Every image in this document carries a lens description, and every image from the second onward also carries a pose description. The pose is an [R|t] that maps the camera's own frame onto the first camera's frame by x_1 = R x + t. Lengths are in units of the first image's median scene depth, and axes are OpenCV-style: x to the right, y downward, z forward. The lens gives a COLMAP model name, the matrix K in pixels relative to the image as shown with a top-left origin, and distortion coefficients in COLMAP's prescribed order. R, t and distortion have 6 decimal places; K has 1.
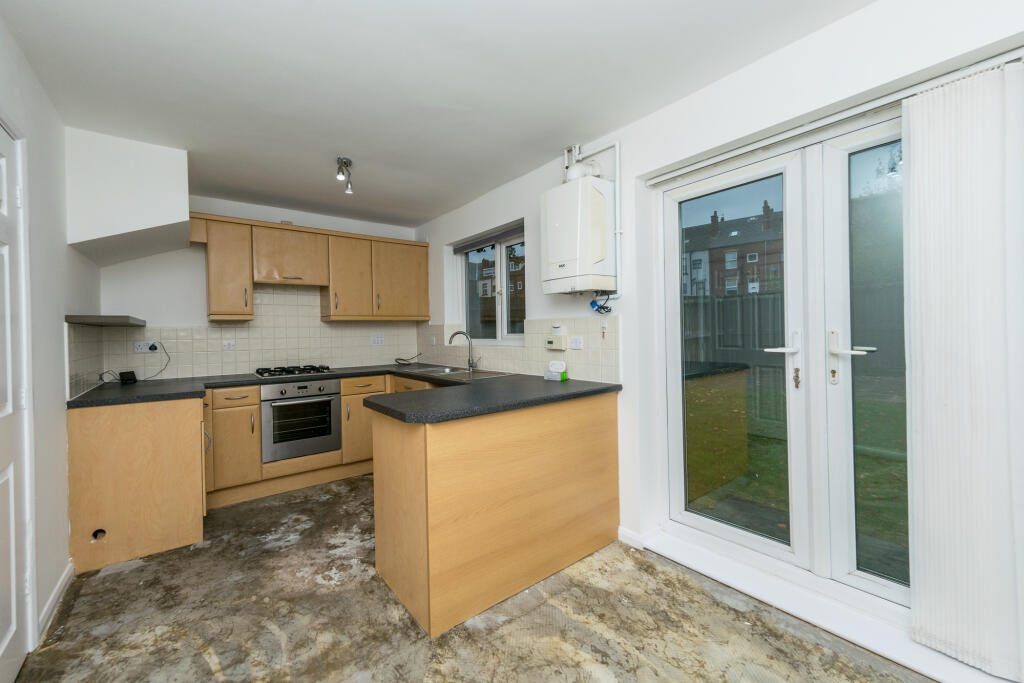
lens RADIAL K [[386.1, 0, 457.8], [0, 386.1, 333.8], [0, 0, 1]] dist [0.000120, 0.000007]
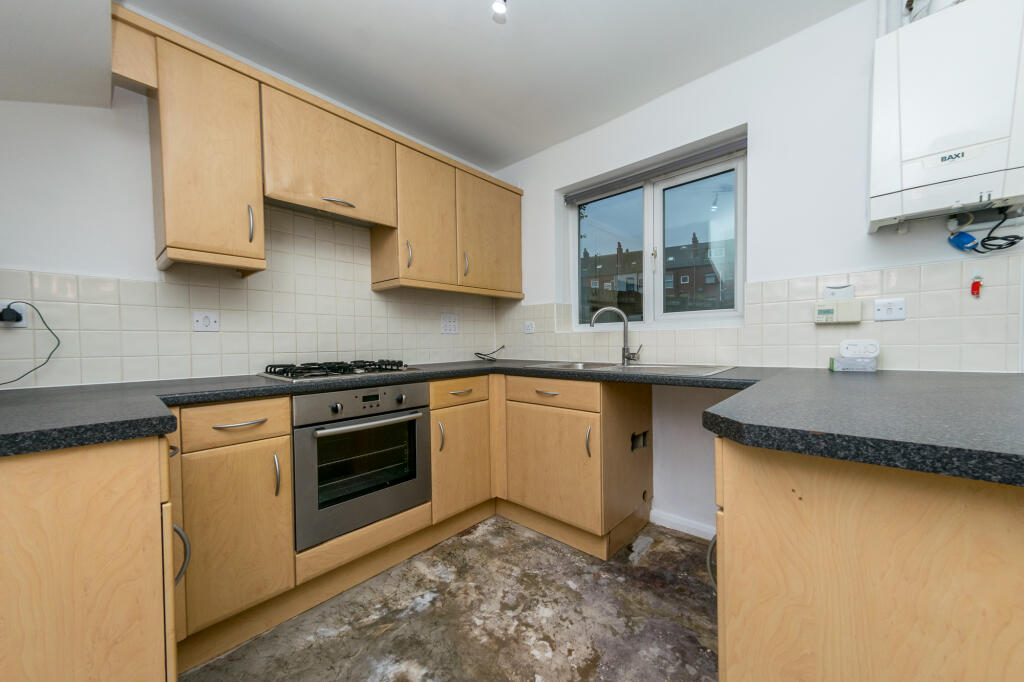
lens RADIAL K [[367.3, 0, 516.0], [0, 367.3, 348.9], [0, 0, 1]] dist [0.000162, 0.000033]
pose [[0.974492, -0.001772, 0.224417, -0.322155], [-0.001822, 0.999873, 0.015808, 0.062590], [-0.224416, -0.015814, 0.974365, 0.459779]]
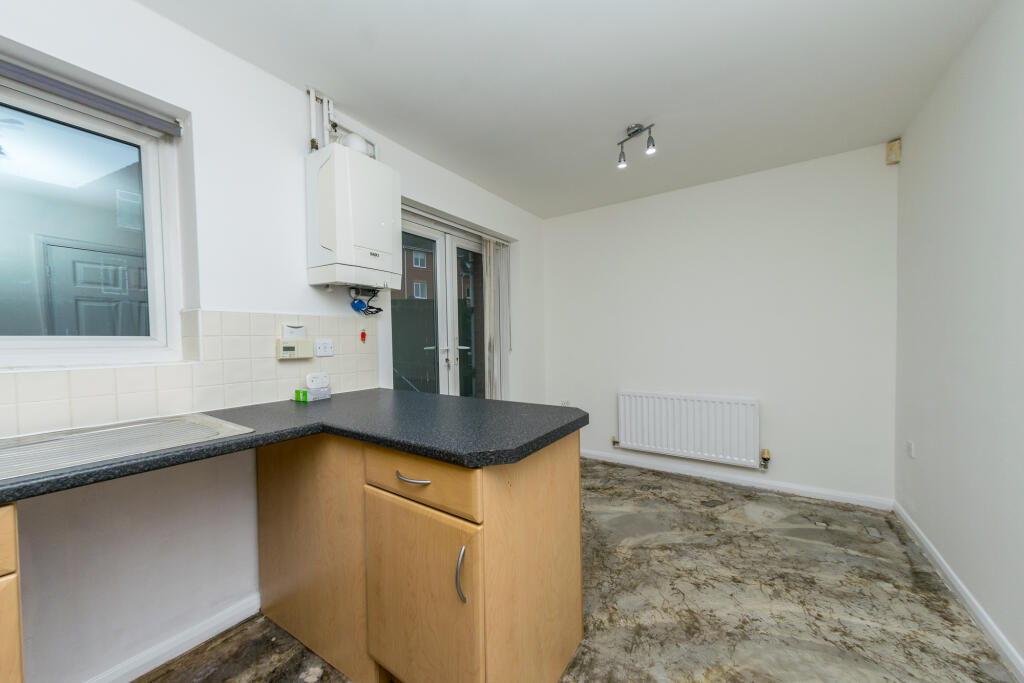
lens RADIAL K [[367.3, 0, 516.0], [0, 367.3, 349.4], [0, 0, 1]] dist [0.000162, 0.000033]
pose [[-0.368794, -0.001418, 0.929510, -0.435083], [0.023415, 0.999667, 0.010815, 0.022087], [-0.929216, 0.025753, -0.368638, 0.740428]]
